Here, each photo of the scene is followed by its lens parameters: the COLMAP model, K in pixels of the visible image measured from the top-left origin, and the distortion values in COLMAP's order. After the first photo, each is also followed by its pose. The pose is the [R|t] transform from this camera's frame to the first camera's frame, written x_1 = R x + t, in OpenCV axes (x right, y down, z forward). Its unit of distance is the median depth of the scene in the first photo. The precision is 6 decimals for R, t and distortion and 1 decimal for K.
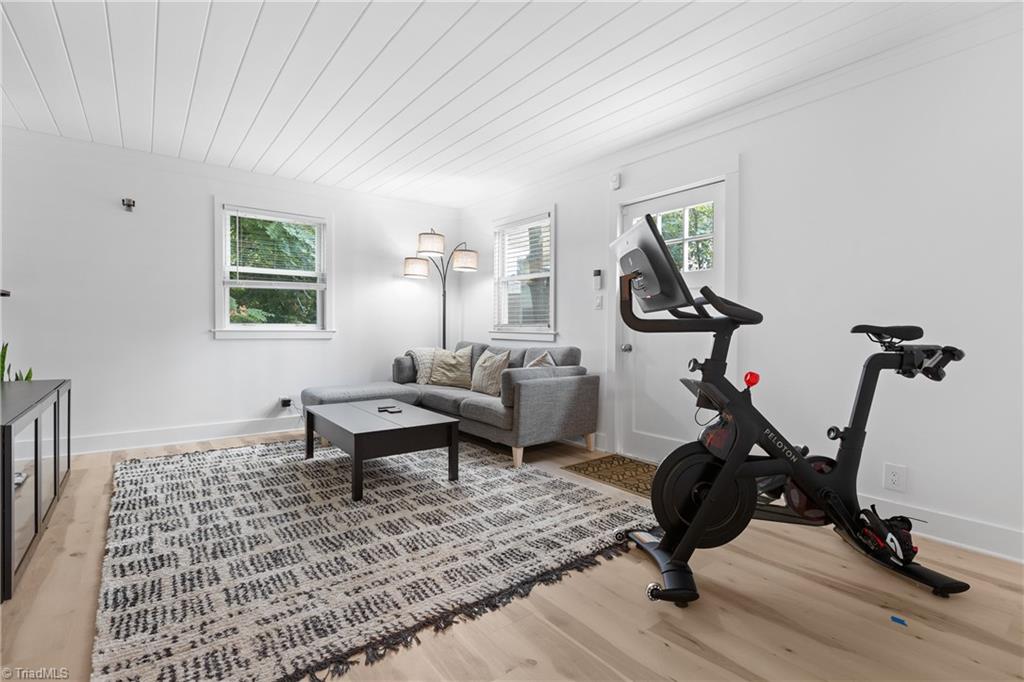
lens RADIAL K [[497.0, 0, 512.0], [0, 497.0, 341.0], [0, 0, 1]] dist [0.002269, 0.000116]
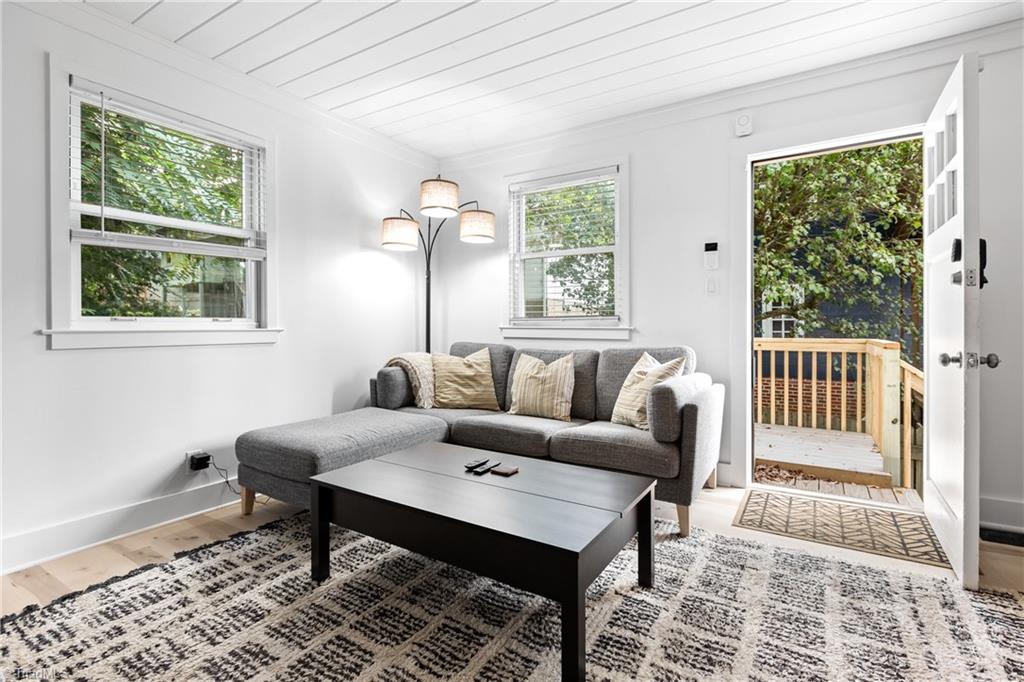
lens RADIAL K [[493.1, 0, 512.8], [0, 493.1, 327.6], [0, 0, 1]] dist [-0.004159, -0.001211]
pose [[0.929696, -0.010656, 0.368174, -0.332879], [0.017567, 0.999727, -0.015425, -0.008812], [-0.367909, 0.020808, 0.929629, 0.369542]]
